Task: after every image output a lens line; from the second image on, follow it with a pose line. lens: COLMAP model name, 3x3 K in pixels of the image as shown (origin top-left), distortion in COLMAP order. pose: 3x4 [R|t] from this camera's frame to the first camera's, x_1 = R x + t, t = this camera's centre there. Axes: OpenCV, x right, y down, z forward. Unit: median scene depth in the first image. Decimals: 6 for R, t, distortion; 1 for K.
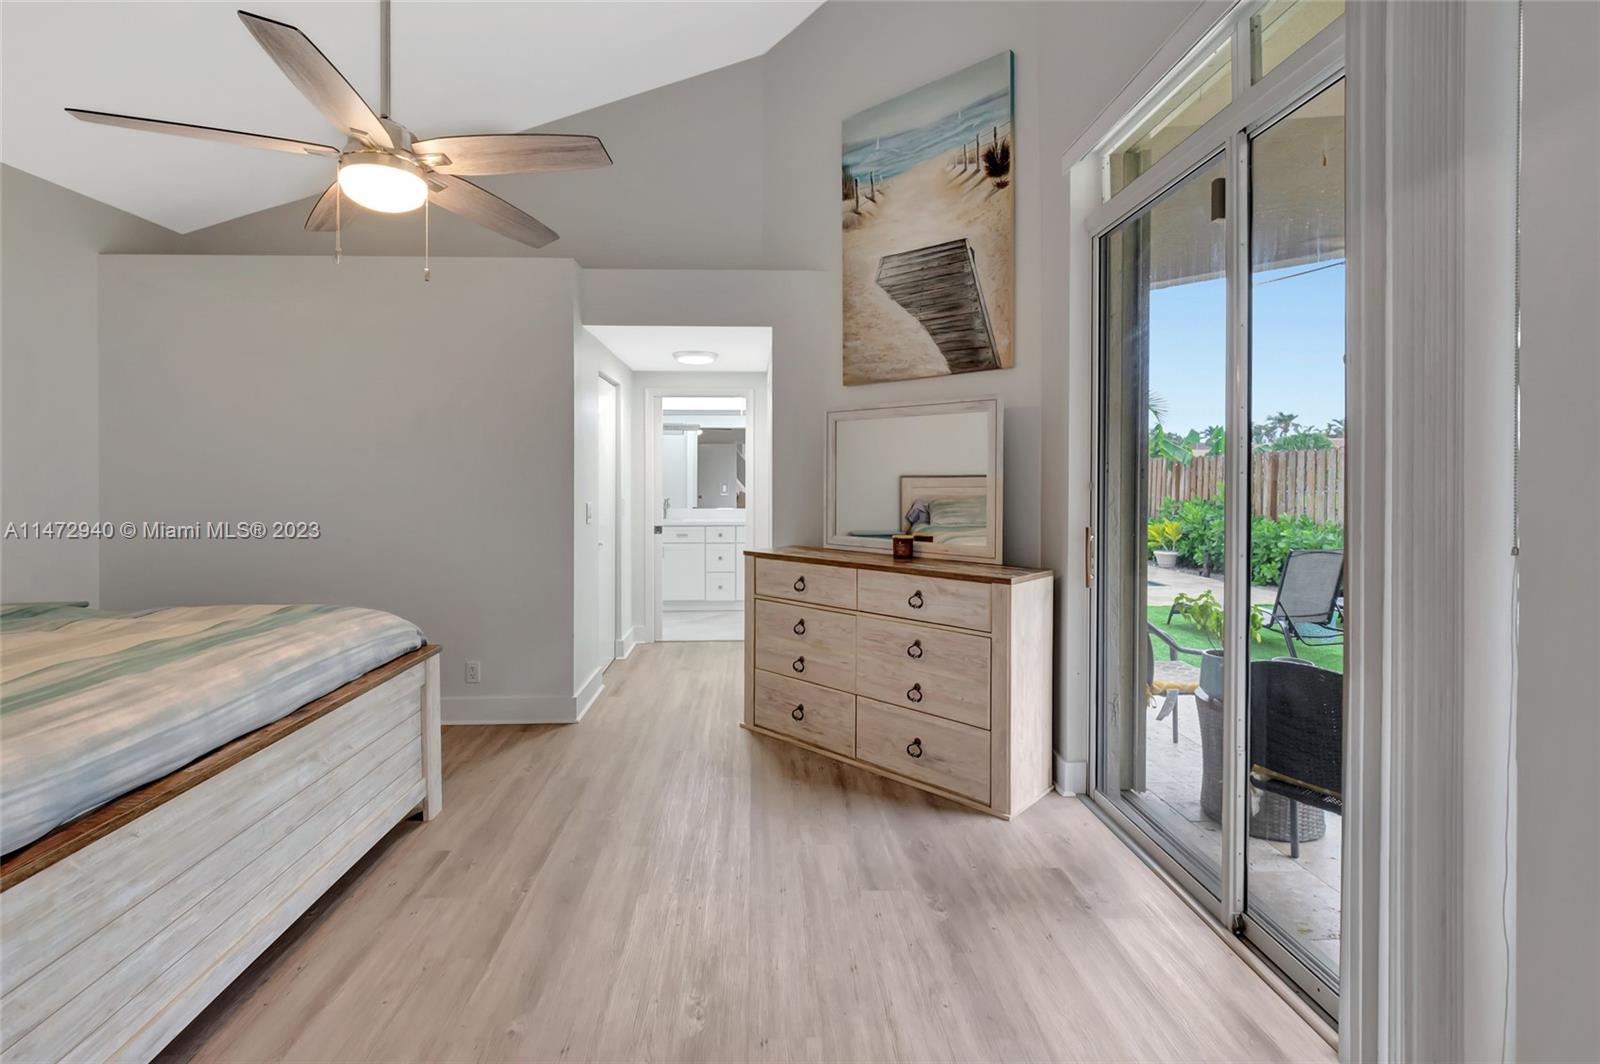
lens RADIAL K [[734.5, 0, 794.9], [0, 734.5, 485.6], [0, 0, 1]] dist [-0.002569, 0.000586]
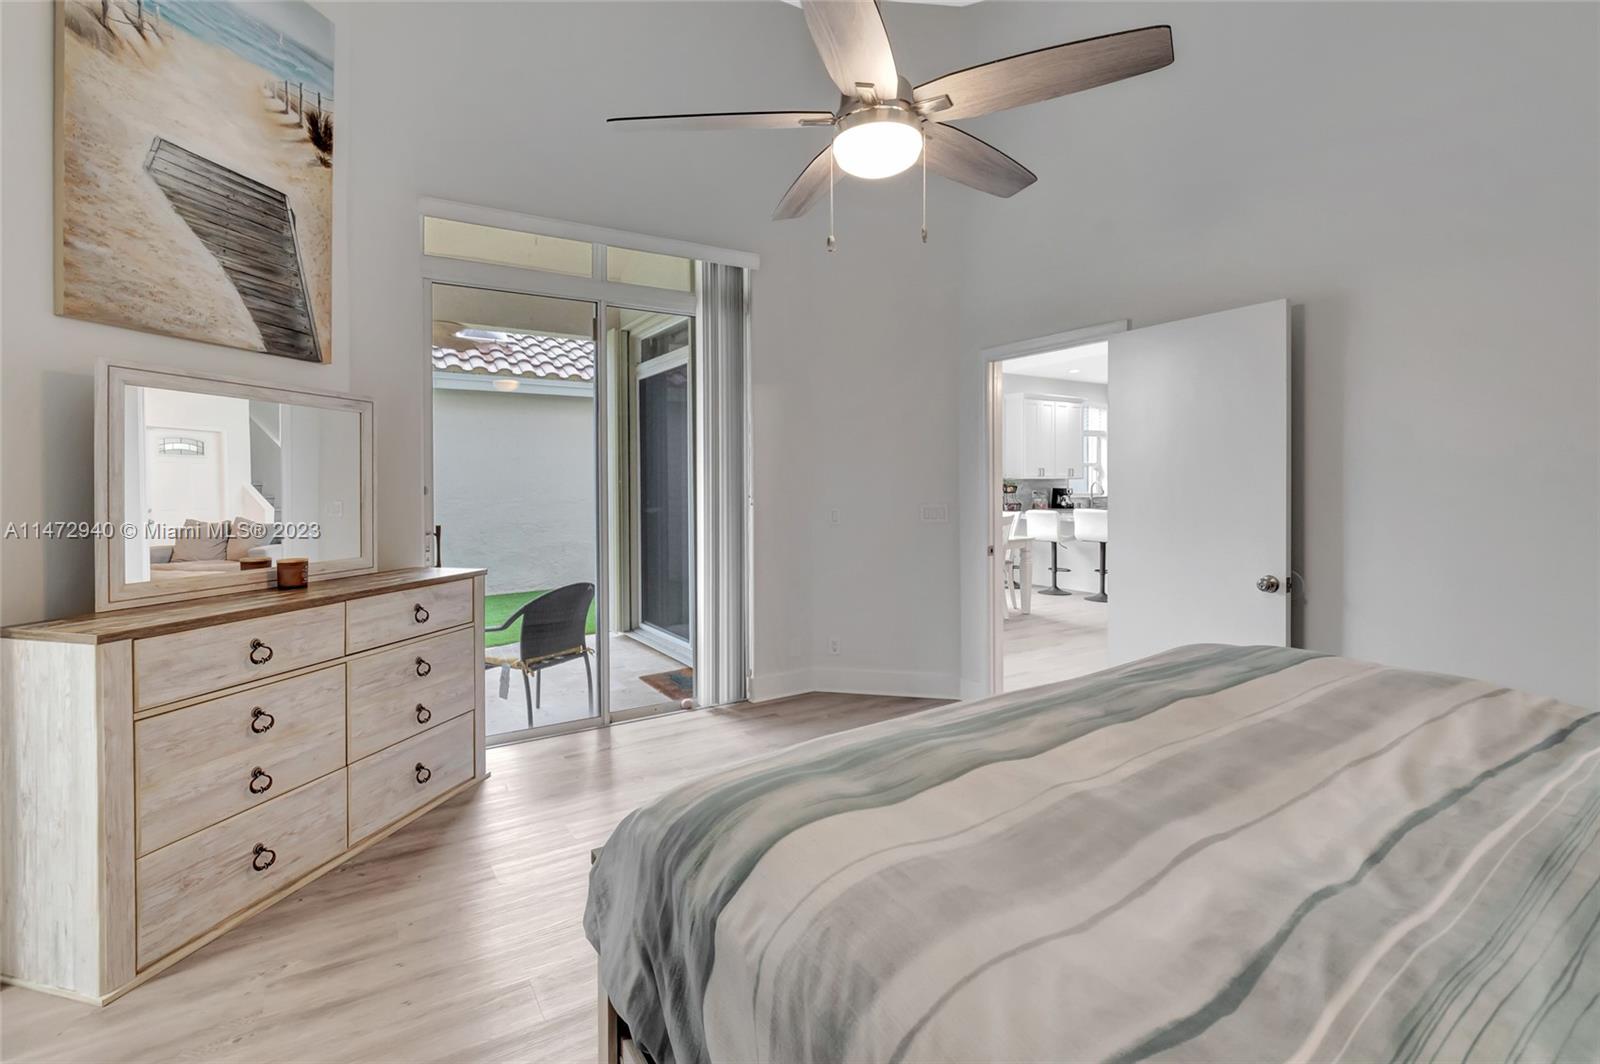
lens RADIAL K [[734.5, 0, 794.9], [0, 734.5, 485.6], [0, 0, 1]] dist [-0.002569, 0.000586]
pose [[-0.498621, -0.001289, 0.866819, -0.774254], [0.010986, 0.999909, 0.007807, -0.008801], [-0.866751, 0.013415, -0.498561, 0.923039]]
